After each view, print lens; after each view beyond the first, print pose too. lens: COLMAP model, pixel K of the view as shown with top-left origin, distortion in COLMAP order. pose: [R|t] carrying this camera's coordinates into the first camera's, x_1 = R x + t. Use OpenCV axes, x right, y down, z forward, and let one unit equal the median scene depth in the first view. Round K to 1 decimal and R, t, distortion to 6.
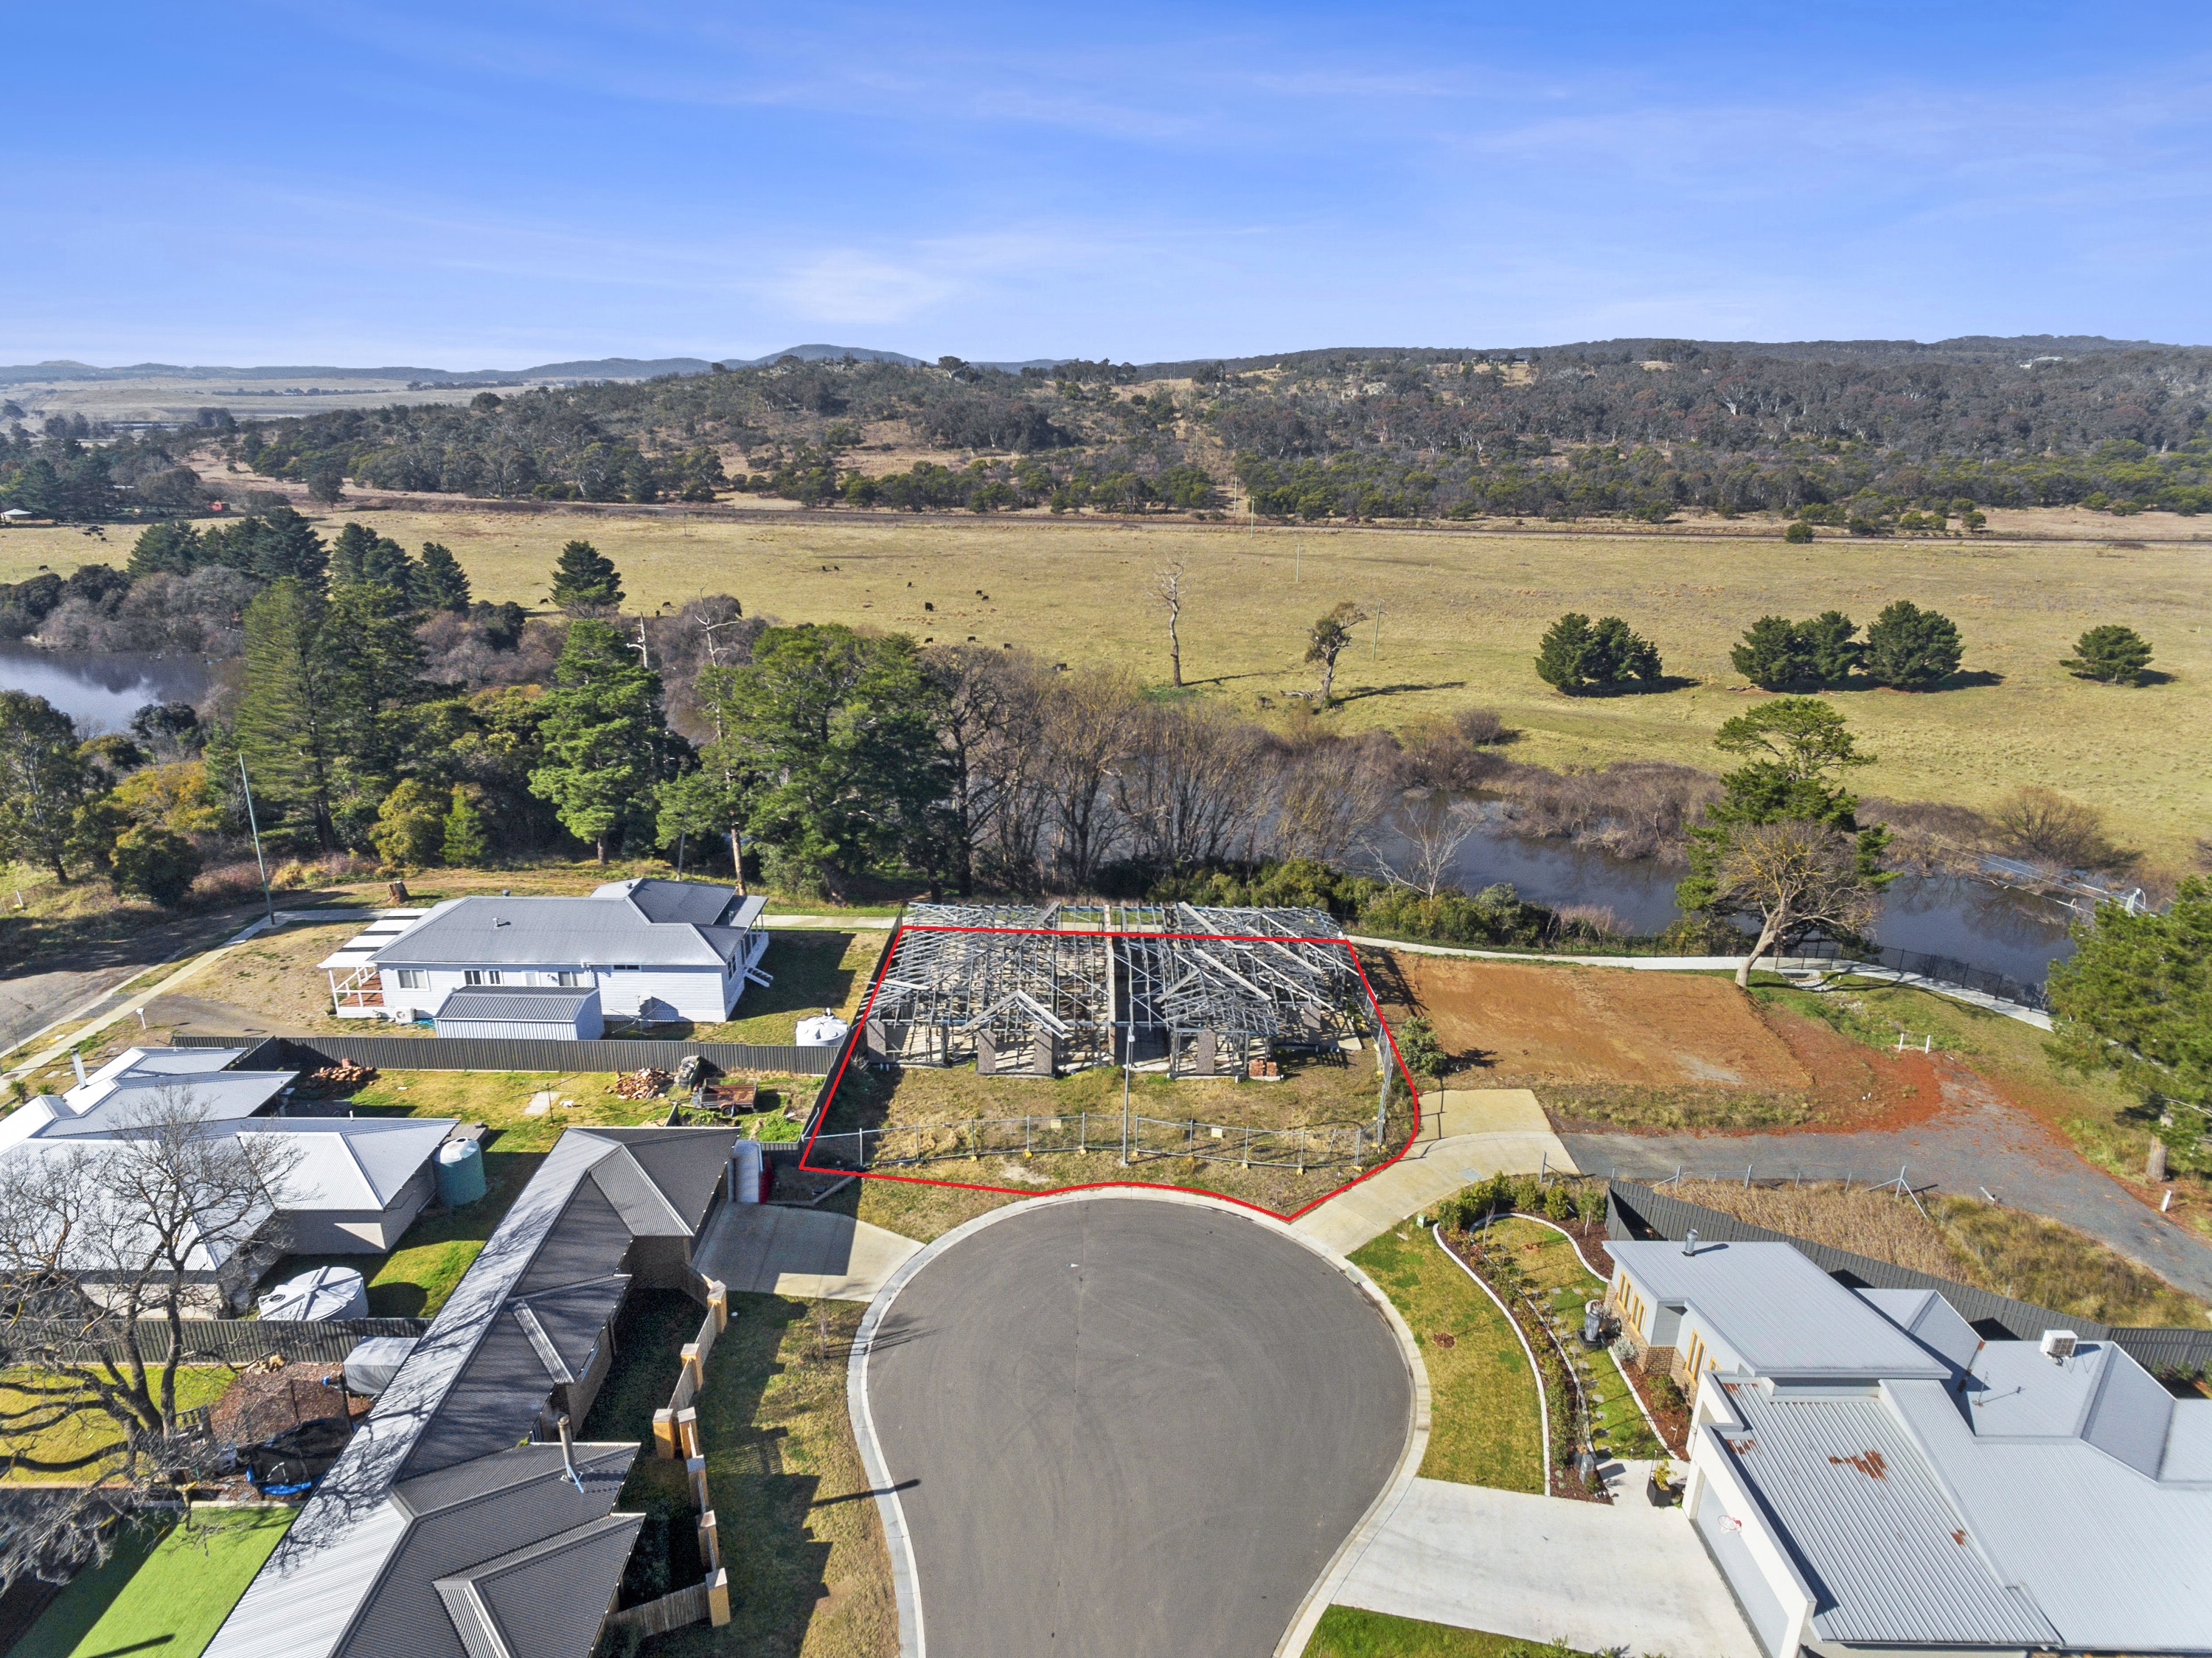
lens RADIAL K [[1295.3, 0, 1106.0], [0, 1295.3, 829.0], [0, 0, 1]] dist [0.001761, -0.000738]
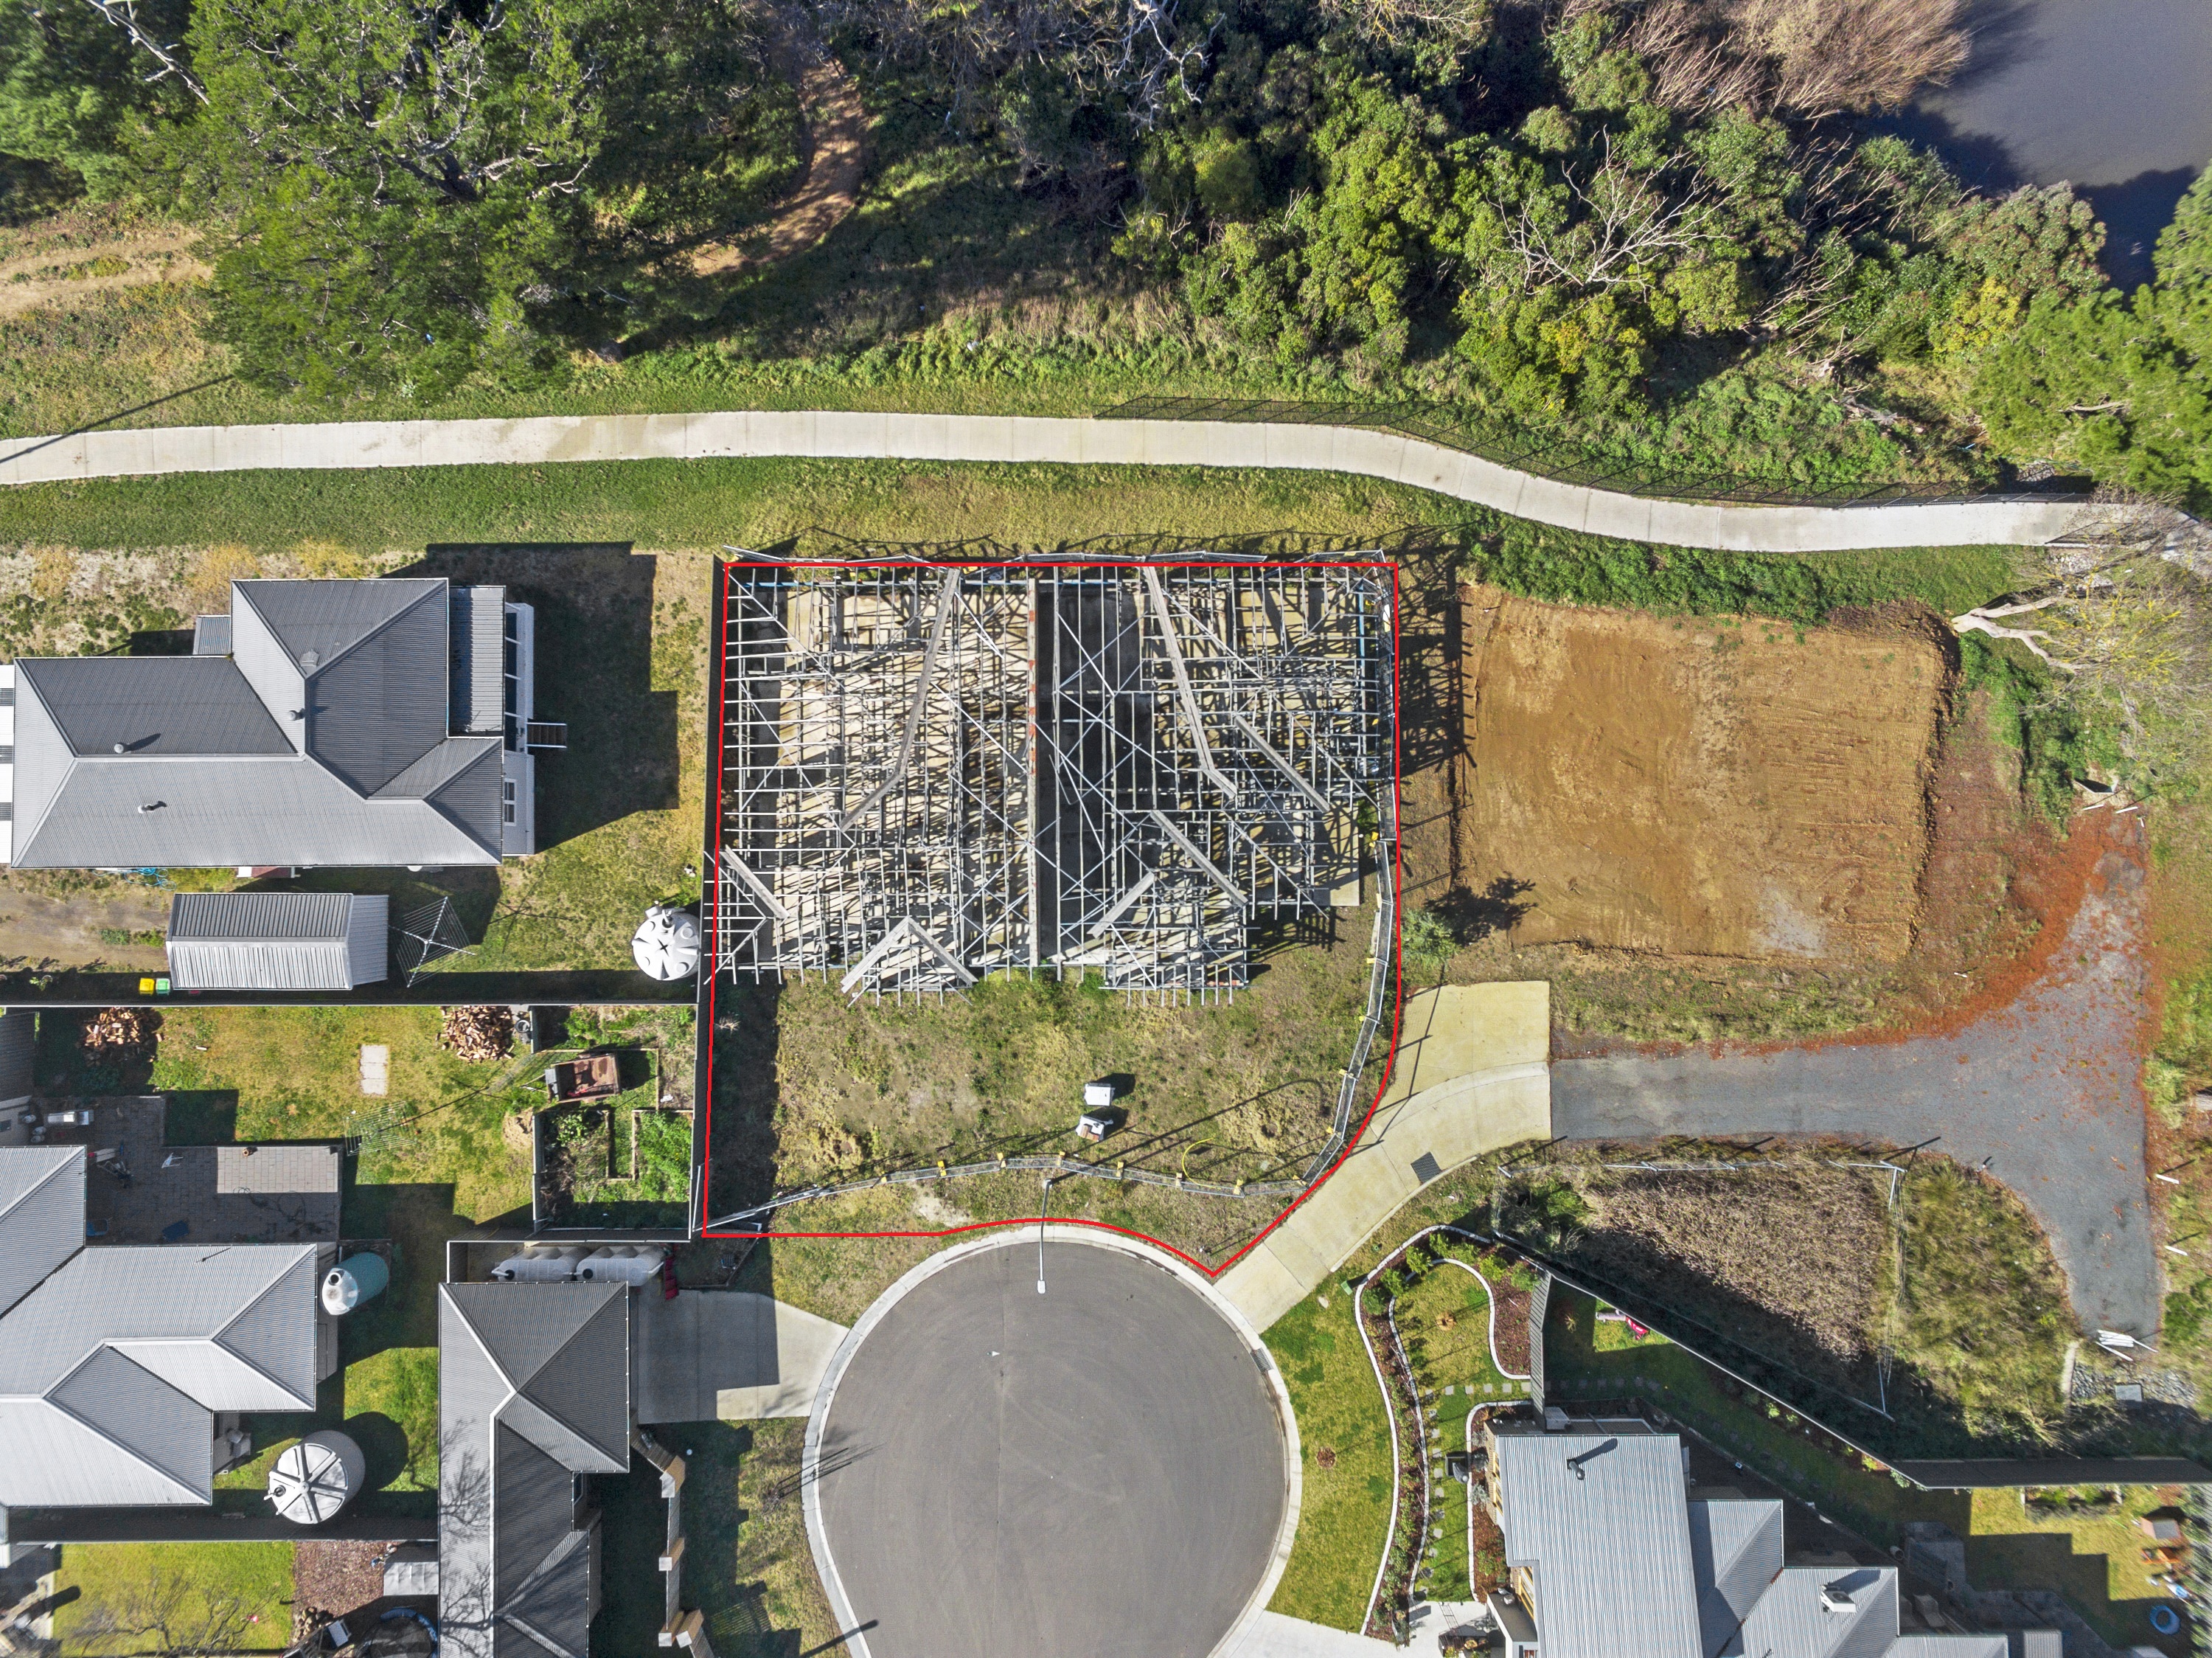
lens RADIAL K [[1295.3, 0, 1106.0], [0, 1295.3, 829.0], [0, 0, 1]] dist [0.001761, -0.000738]
pose [[0.999866, 0.009986, -0.013001, 0.071345], [0.008795, 0.342470, 0.939488, -0.759810], [0.013834, -0.939476, 0.342336, 1.008550]]
